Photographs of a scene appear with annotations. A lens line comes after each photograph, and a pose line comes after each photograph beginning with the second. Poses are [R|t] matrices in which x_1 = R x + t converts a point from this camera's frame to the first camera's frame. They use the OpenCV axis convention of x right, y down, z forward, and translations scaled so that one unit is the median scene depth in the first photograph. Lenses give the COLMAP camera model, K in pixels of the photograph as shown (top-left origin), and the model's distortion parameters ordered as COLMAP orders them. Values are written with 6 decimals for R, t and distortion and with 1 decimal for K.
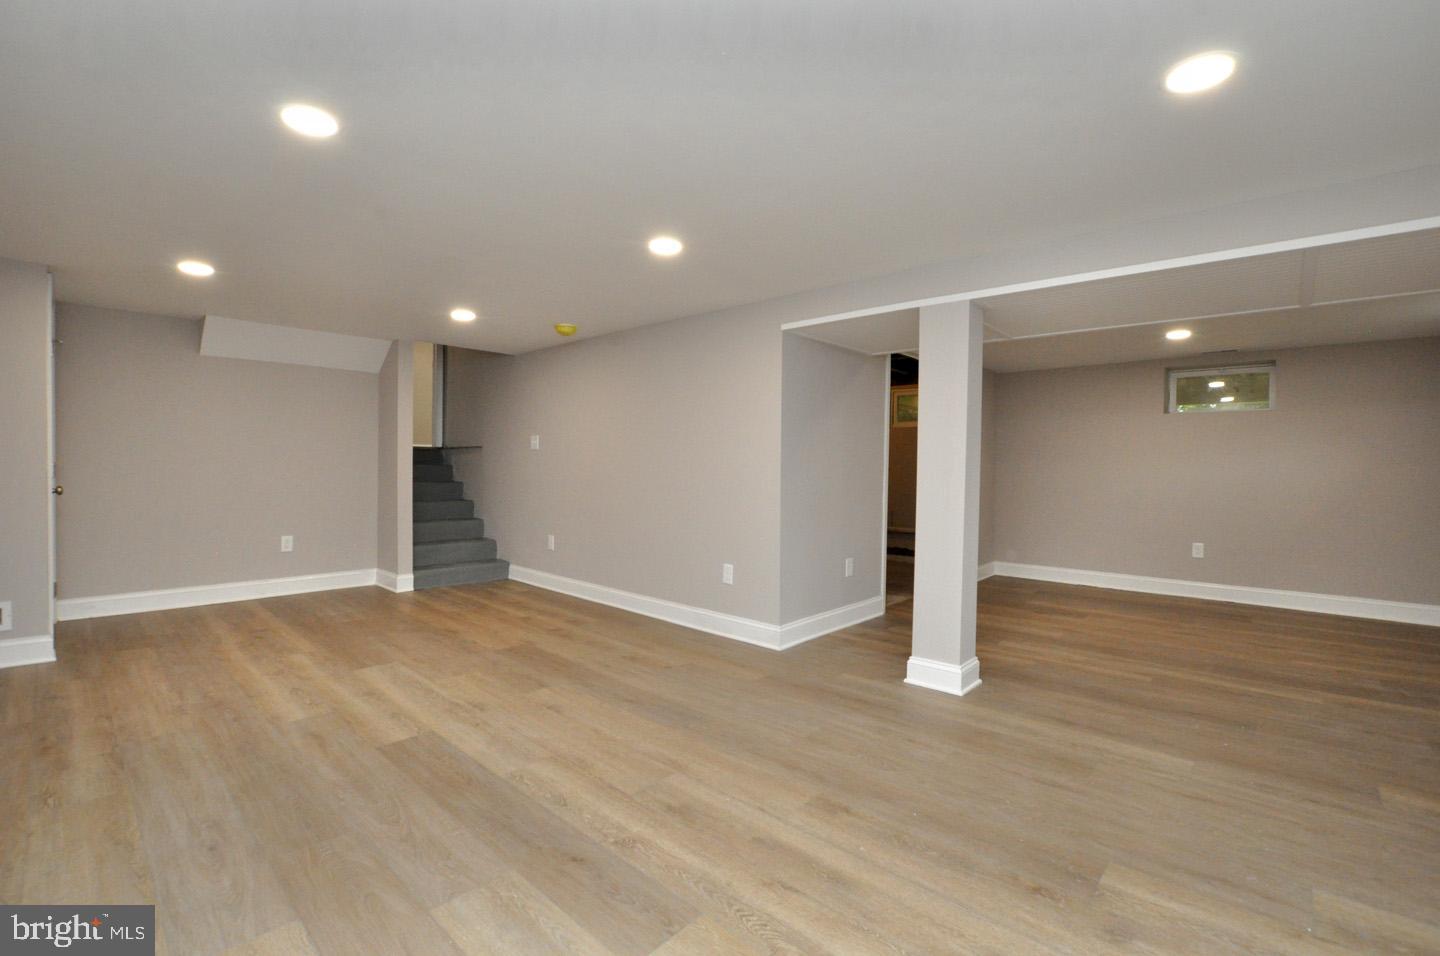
lens RADIAL K [[632.3, 0, 722.7], [0, 632.3, 478.4], [0, 0, 1]] dist [-0.036605, 0.005532]
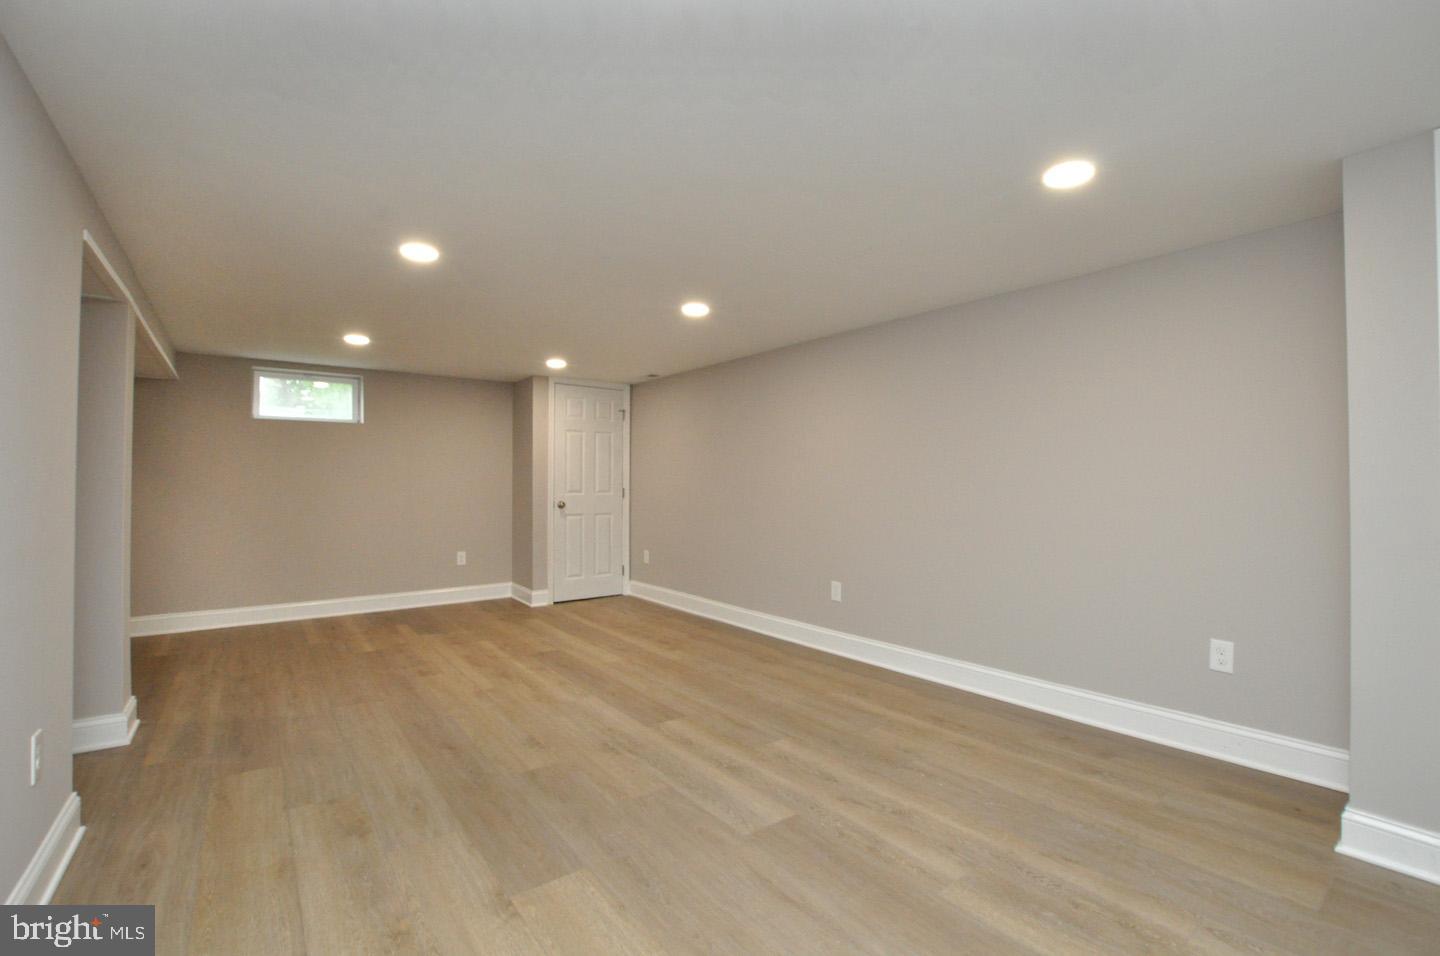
lens RADIAL K [[632.3, 0, 722.7], [0, 632.3, 478.4], [0, 0, 1]] dist [-0.036605, 0.005532]
pose [[-0.983201, -0.011859, 0.182141, -0.807199], [-0.010044, 0.999890, 0.010880, -0.059845], [-0.182250, 0.008868, -0.983212, 2.105303]]
